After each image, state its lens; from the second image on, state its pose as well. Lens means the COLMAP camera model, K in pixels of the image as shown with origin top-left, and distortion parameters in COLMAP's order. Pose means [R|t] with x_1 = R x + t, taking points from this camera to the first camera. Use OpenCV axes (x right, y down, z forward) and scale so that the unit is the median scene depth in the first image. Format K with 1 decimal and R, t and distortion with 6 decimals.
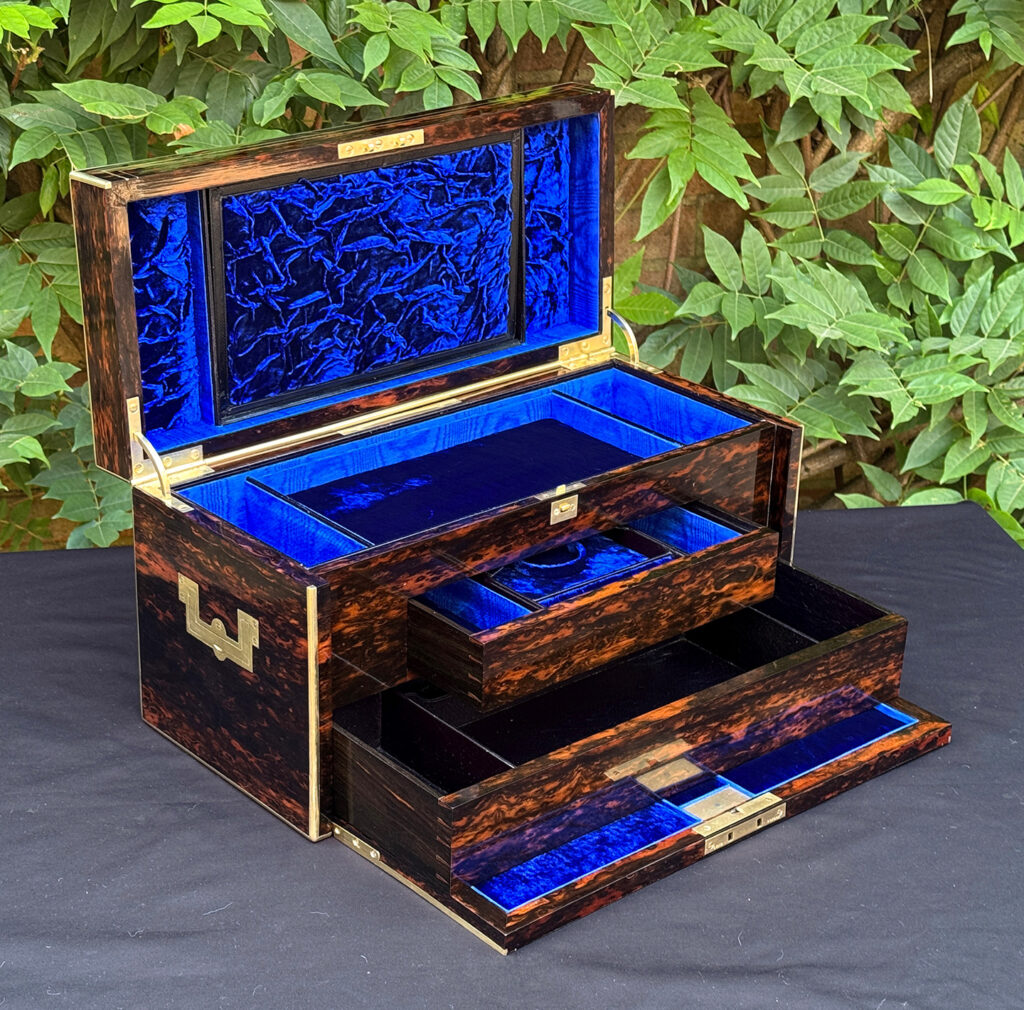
lens RADIAL K [[2205.3, 0, 437.3], [0, 2205.3, 504.2], [0, 0, 1]] dist [0.232865, 0.164032]
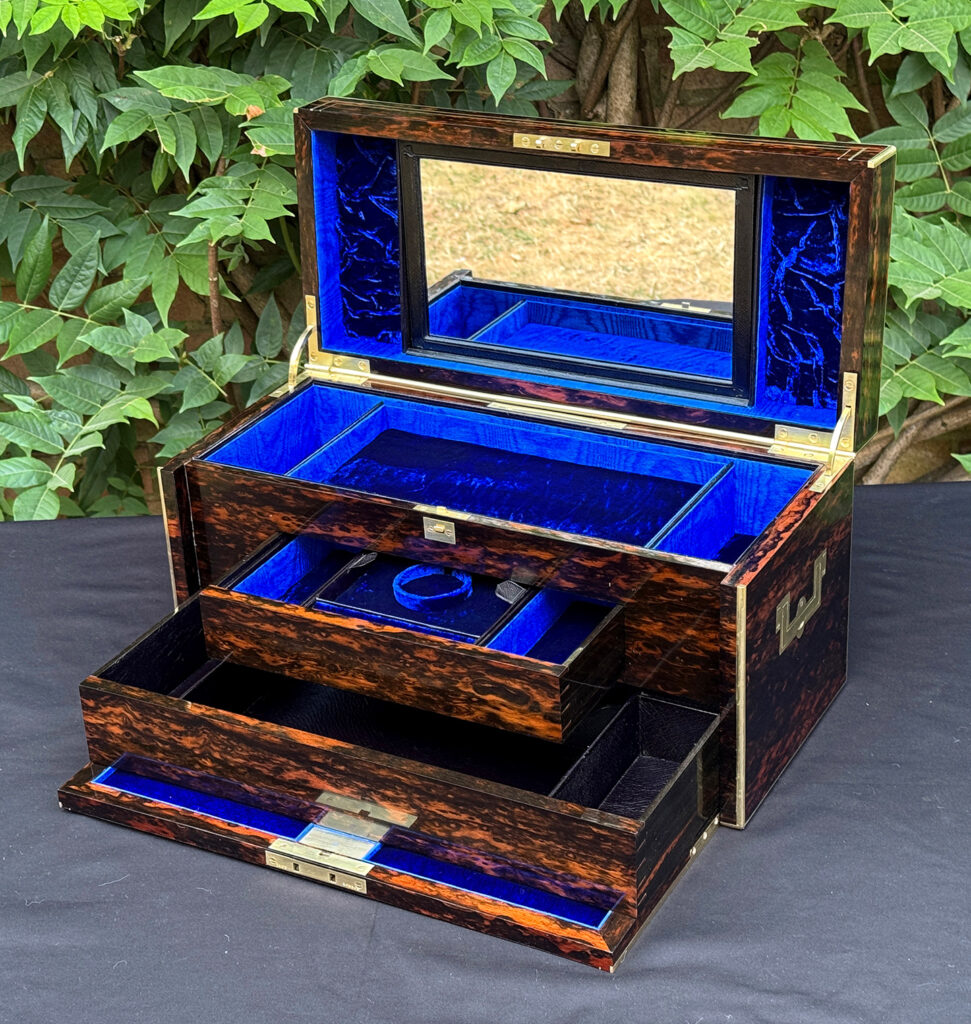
lens RADIAL K [[2042.7, 0, 405.5], [0, 2042.7, 520.7], [0, 0, 1]] dist [0.133057, 0.046912]
pose [[0.353857, 0.384384, -0.852663, 0.831796], [-0.314888, 0.907388, 0.278374, -0.251985], [0.880699, 0.169989, 0.442124, 0.574878]]
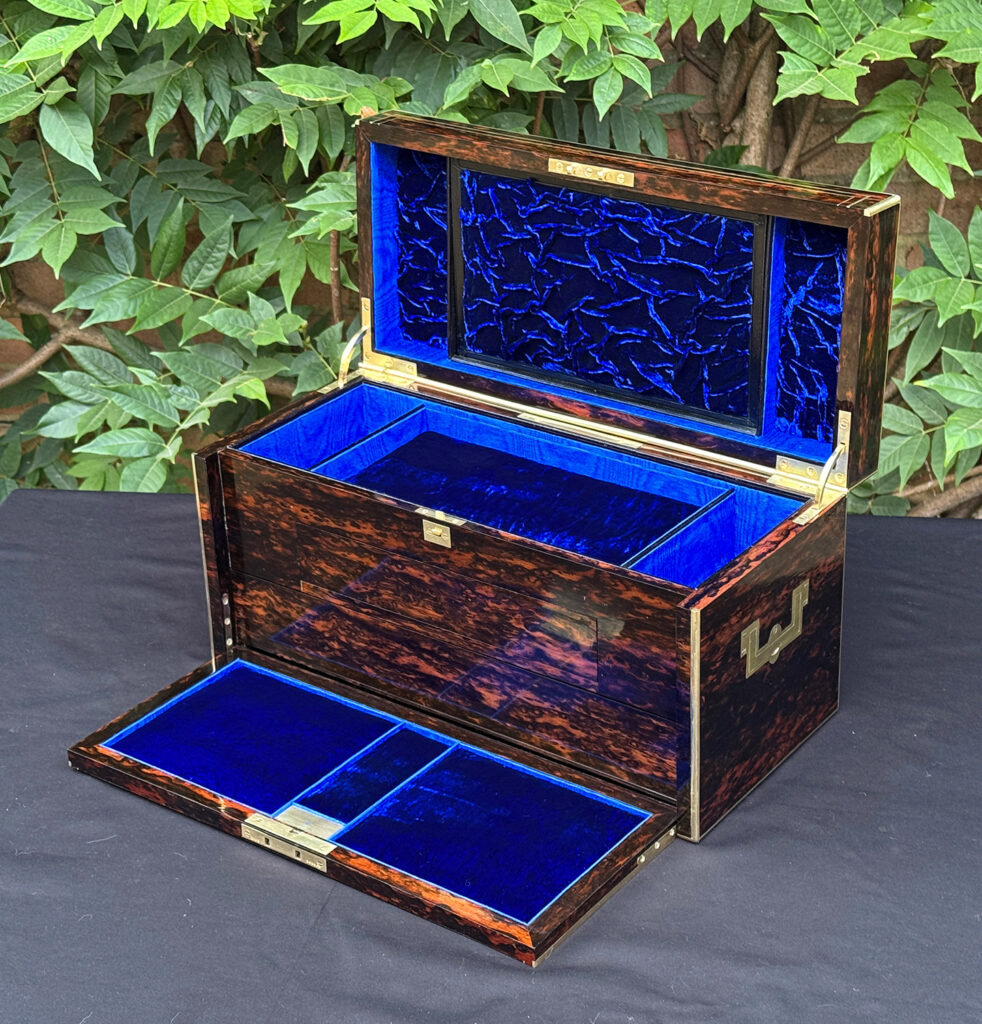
lens RADIAL K [[2073.1, 0, 477.7], [0, 2073.1, 499.1], [0, 0, 1]] dist [0.120743, 0.265719]
pose [[0.241702, 0.406911, -0.880911, 0.914550], [-0.352782, 0.882554, 0.310875, -0.321980], [0.903950, 0.235631, 0.356866, 0.659693]]
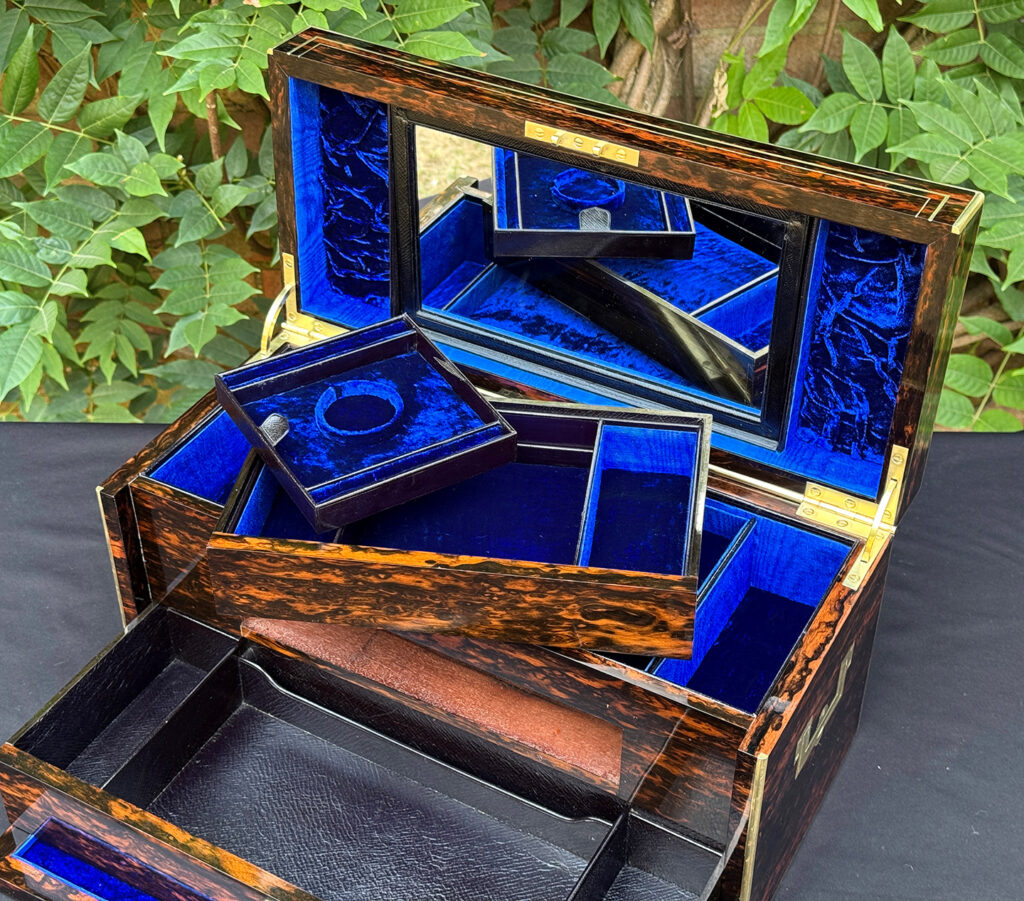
lens RADIAL K [[1661.7, 0, 496.4], [0, 1661.7, 448.0], [0, 0, 1]] dist [0.169665, -0.273591]
pose [[0.362855, 0.570834, -0.736536, 0.508942], [-0.366291, 0.814155, 0.450536, -0.351938], [0.856835, 0.106308, 0.504512, 0.688172]]
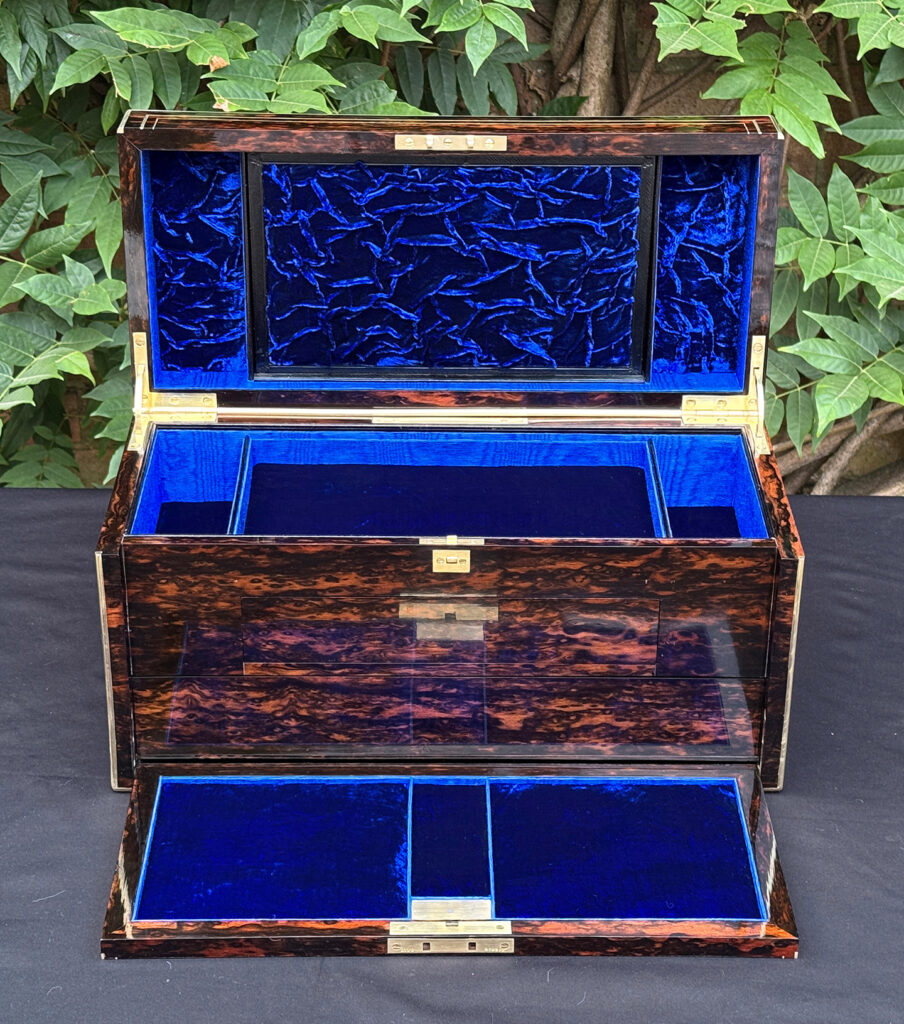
lens RADIAL K [[2160.9, 0, 456.4], [0, 2160.9, 493.4], [0, 0, 1]] dist [0.103800, 0.343019]
pose [[0.778590, 0.290518, -0.556234, 0.561140], [-0.251436, 0.956545, 0.147651, -0.161135], [0.574958, 0.024897, 0.817804, 0.244133]]
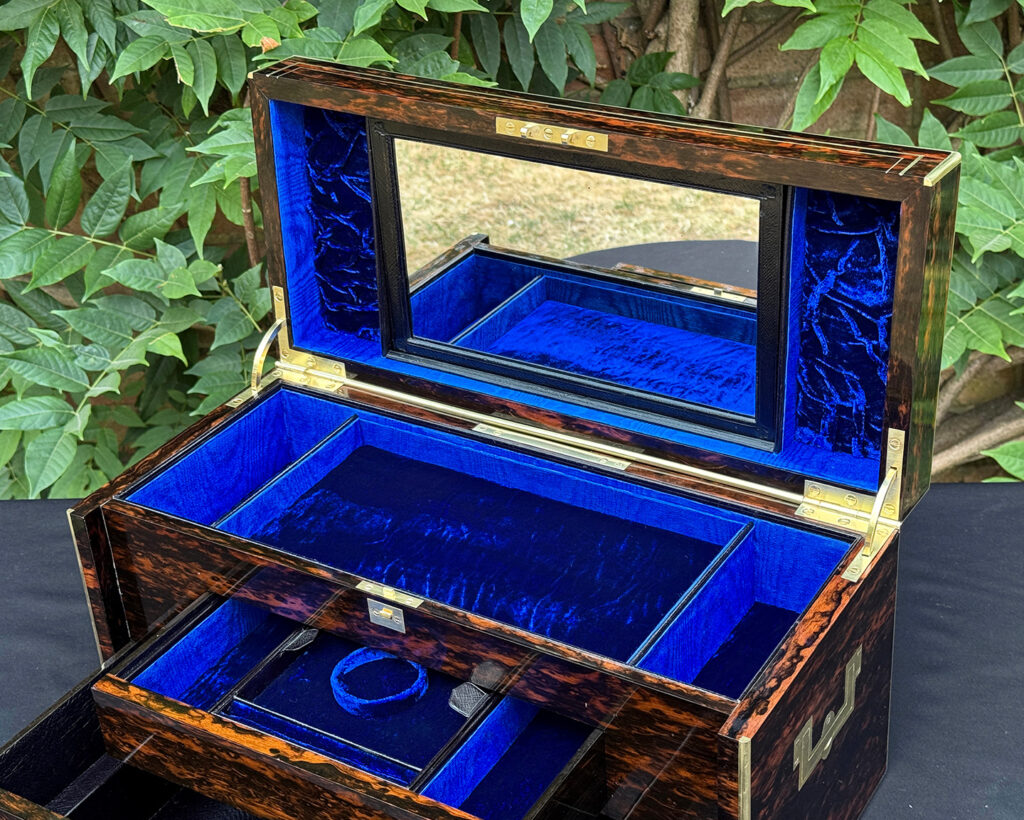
lens RADIAL K [[1674.4, 0, 512.0], [0, 1674.4, 410.0], [0, 0, 1]] dist [0.152339, -0.107704]
pose [[0.325375, 0.441049, -0.836425, 0.553300], [-0.320736, 0.883596, 0.341154, -0.288663], [0.889528, 0.157269, 0.428960, 0.759660]]
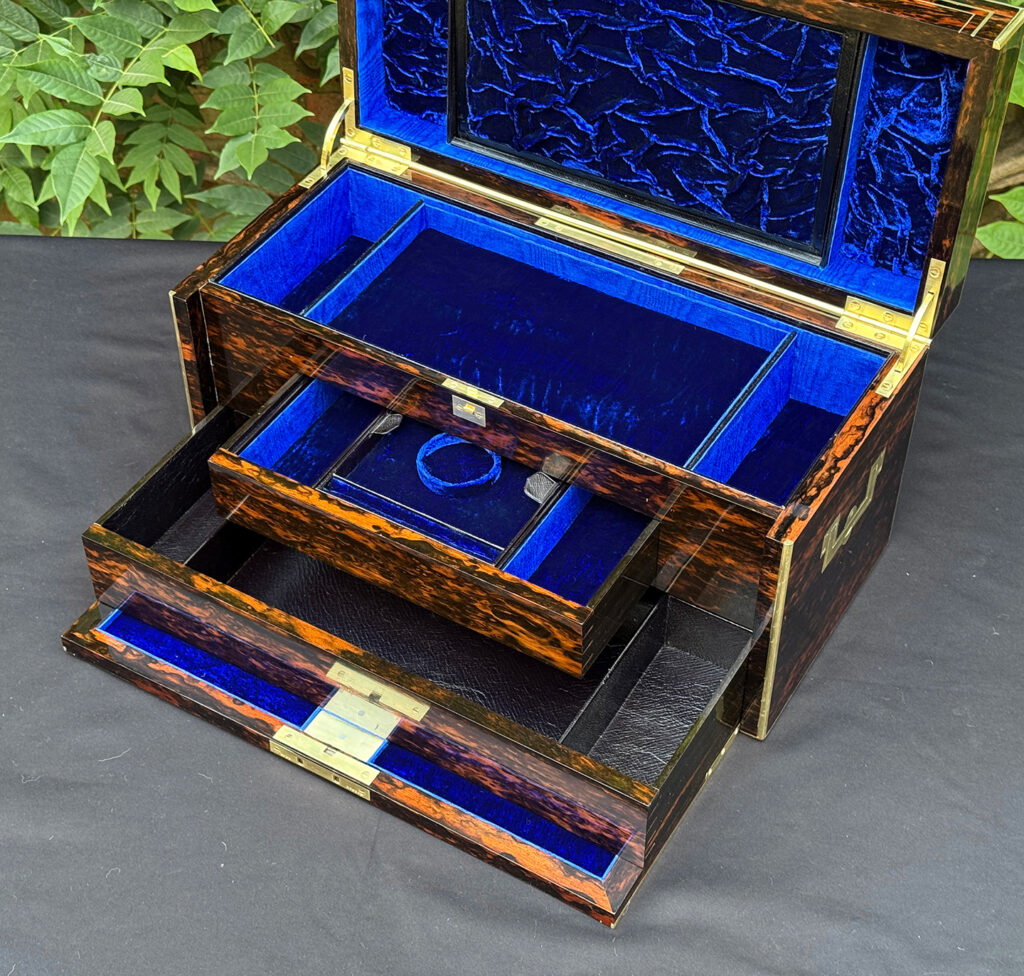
lens RADIAL K [[1824.2, 0, 458.5], [0, 1824.2, 491.3], [0, 0, 1]] dist [0.163622, -0.268118]
pose [[0.318494, 0.648879, -0.691026, 0.599334], [-0.357663, 0.757367, 0.546327, -0.383509], [0.877860, 0.073152, 0.473297, 0.635510]]
